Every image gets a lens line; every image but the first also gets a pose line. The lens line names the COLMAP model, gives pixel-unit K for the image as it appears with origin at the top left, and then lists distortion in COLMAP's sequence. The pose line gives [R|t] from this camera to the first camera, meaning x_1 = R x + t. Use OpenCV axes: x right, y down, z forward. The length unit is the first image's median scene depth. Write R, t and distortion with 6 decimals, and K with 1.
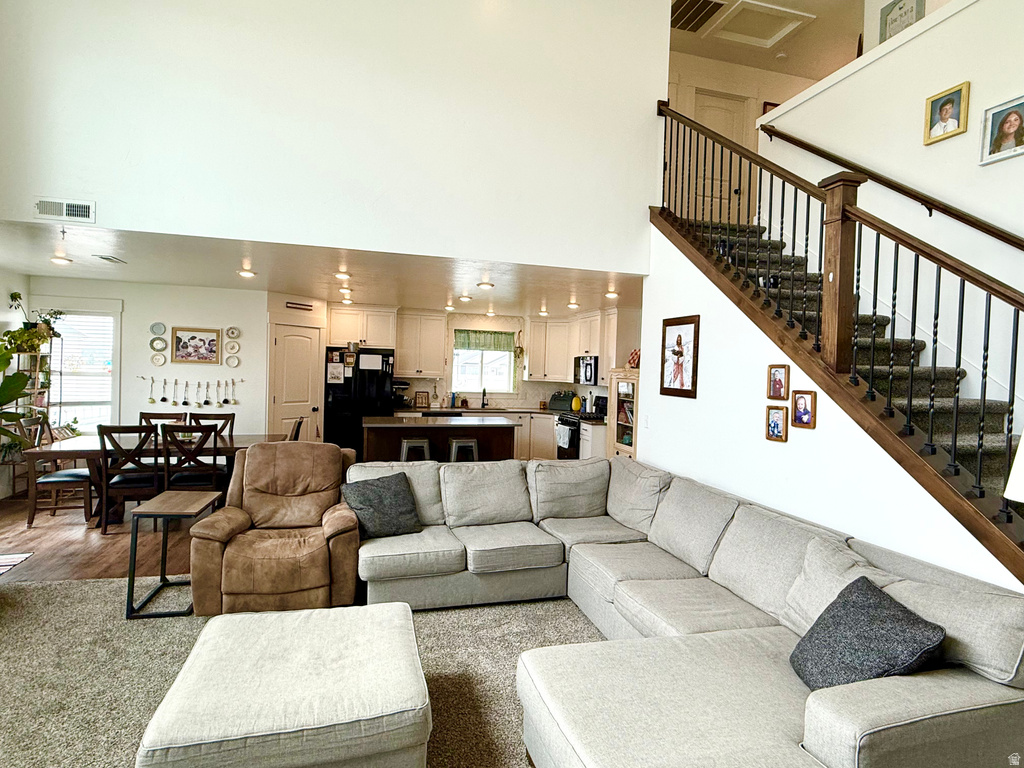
lens RADIAL K [[551.9, 0, 511.5], [0, 551.9, 379.9], [0, 0, 1]] dist [0.000757, -0.000565]
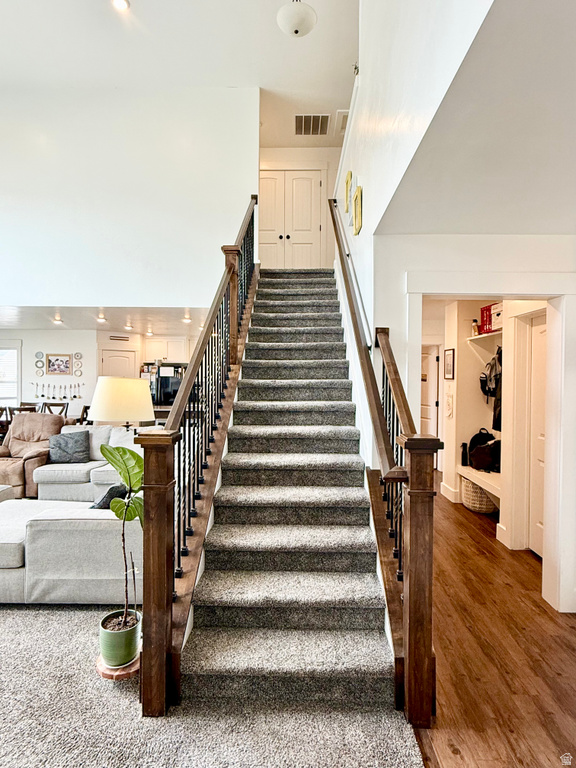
lens RADIAL K [[435.8, 0, 287.8], [0, 435.8, 383.7], [0, 0, 1]] dist [0.009152, 0.001462]
pose [[0.957183, -0.019031, -0.288858, 0.502871], [0.015454, 0.999773, -0.014657, 0.029274], [0.289072, 0.009566, 0.957260, -0.095227]]
